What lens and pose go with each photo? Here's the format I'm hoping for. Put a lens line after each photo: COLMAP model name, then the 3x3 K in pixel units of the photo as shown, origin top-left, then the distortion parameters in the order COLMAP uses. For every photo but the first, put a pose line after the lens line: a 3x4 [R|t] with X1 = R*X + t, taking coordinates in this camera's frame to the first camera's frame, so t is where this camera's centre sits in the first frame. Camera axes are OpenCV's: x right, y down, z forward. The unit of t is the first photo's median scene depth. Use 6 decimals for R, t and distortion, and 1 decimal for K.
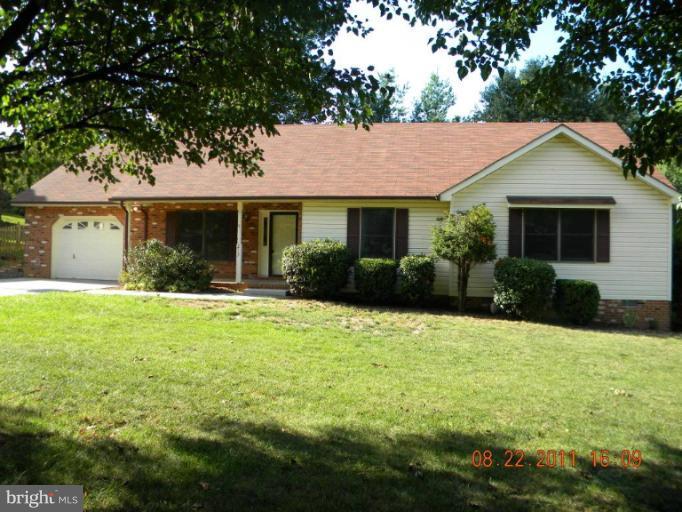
lens RADIAL K [[582.9, 0, 338.9], [0, 582.9, 252.1], [0, 0, 1]] dist [-0.192634, 0.208913]
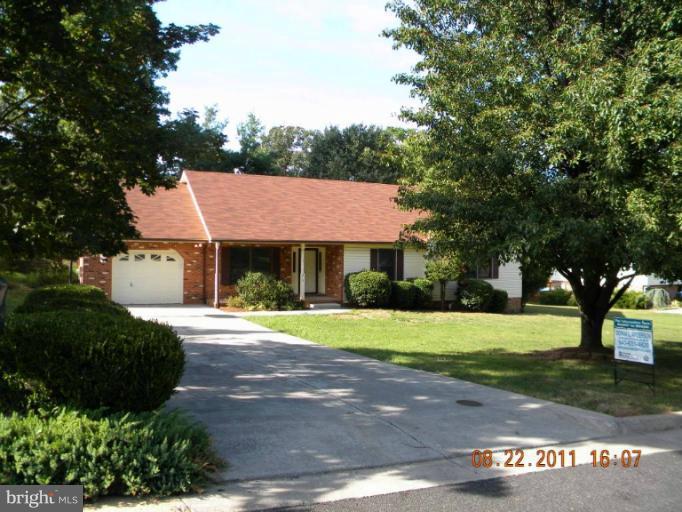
lens RADIAL K [[582.9, 0, 338.9], [0, 582.9, 252.1], [0, 0, 1]] dist [-0.192634, 0.208913]
pose [[0.816638, -0.008751, 0.577084, -0.931703], [0.004895, 0.999954, 0.008236, -0.077631], [-0.577129, -0.003901, 0.816643, -0.219852]]
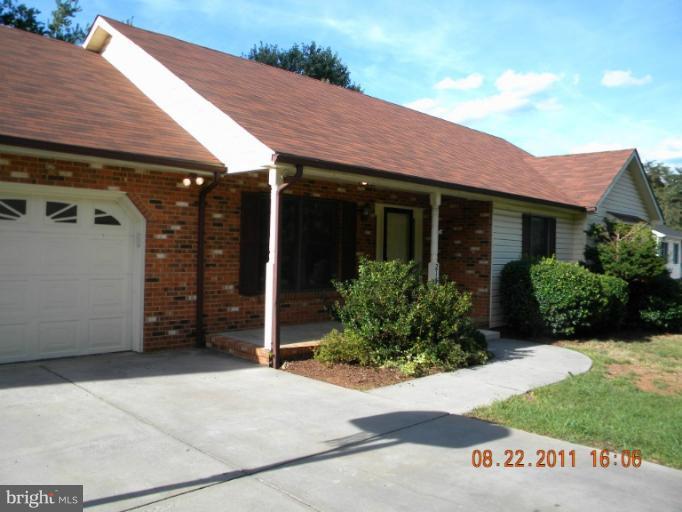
lens RADIAL K [[582.9, 0, 338.9], [0, 582.9, 252.1], [0, 0, 1]] dist [-0.192634, 0.208913]
pose [[0.578391, -0.007286, 0.815727, -0.723824], [-0.011495, 0.999788, 0.017081, -0.034156], [-0.815678, -0.019256, 0.578185, 0.742562]]
